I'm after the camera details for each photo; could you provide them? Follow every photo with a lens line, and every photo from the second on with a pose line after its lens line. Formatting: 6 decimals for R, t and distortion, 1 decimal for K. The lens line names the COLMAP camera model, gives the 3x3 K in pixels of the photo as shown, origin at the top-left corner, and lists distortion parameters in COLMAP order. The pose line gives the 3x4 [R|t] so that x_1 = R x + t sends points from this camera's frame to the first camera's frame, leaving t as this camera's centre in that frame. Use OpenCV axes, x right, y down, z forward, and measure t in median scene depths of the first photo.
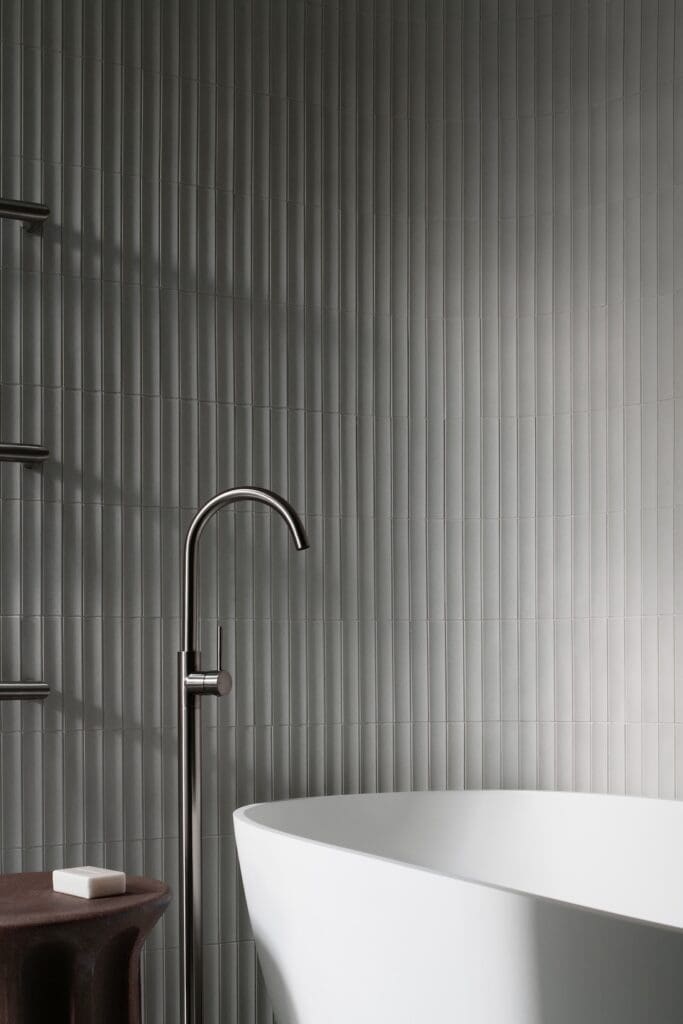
lens RADIAL K [[1331.8, 0, 341.5], [0, 1331.8, 512.0], [0, 0, 1]] dist [0.001309, 0.005738]
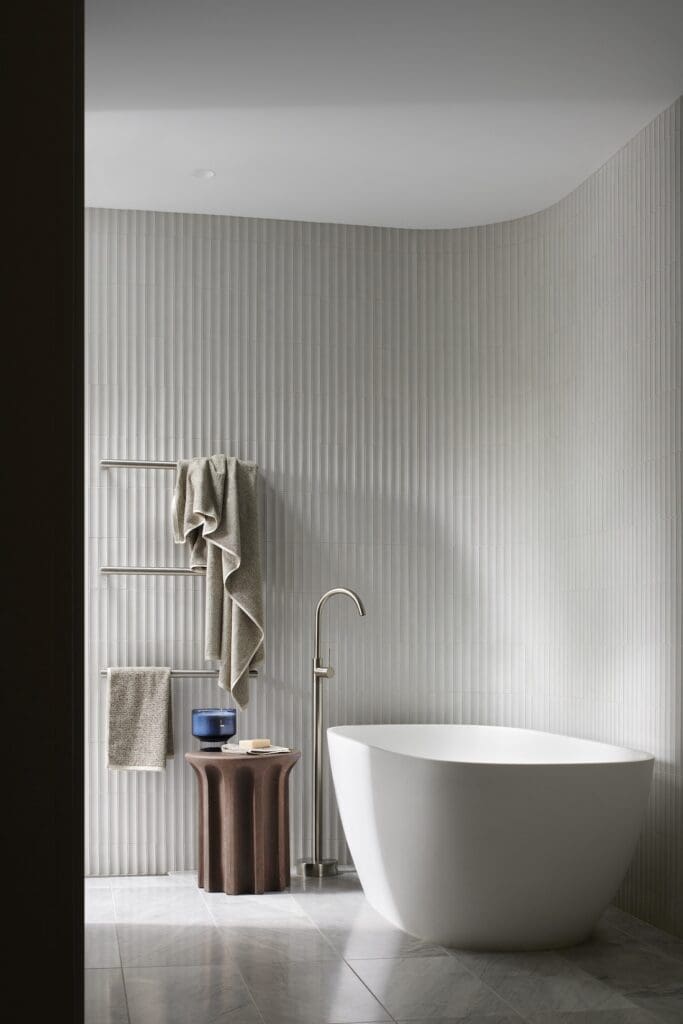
lens RADIAL K [[1331.8, 0, 341.5], [0, 1331.8, 512.0], [0, 0, 1]] dist [0.001309, 0.005738]
pose [[0.960466, -0.012586, -0.278113, 0.575840], [0.017204, 0.999752, 0.014169, -0.182772], [0.277866, -0.018393, 0.960444, -1.216393]]
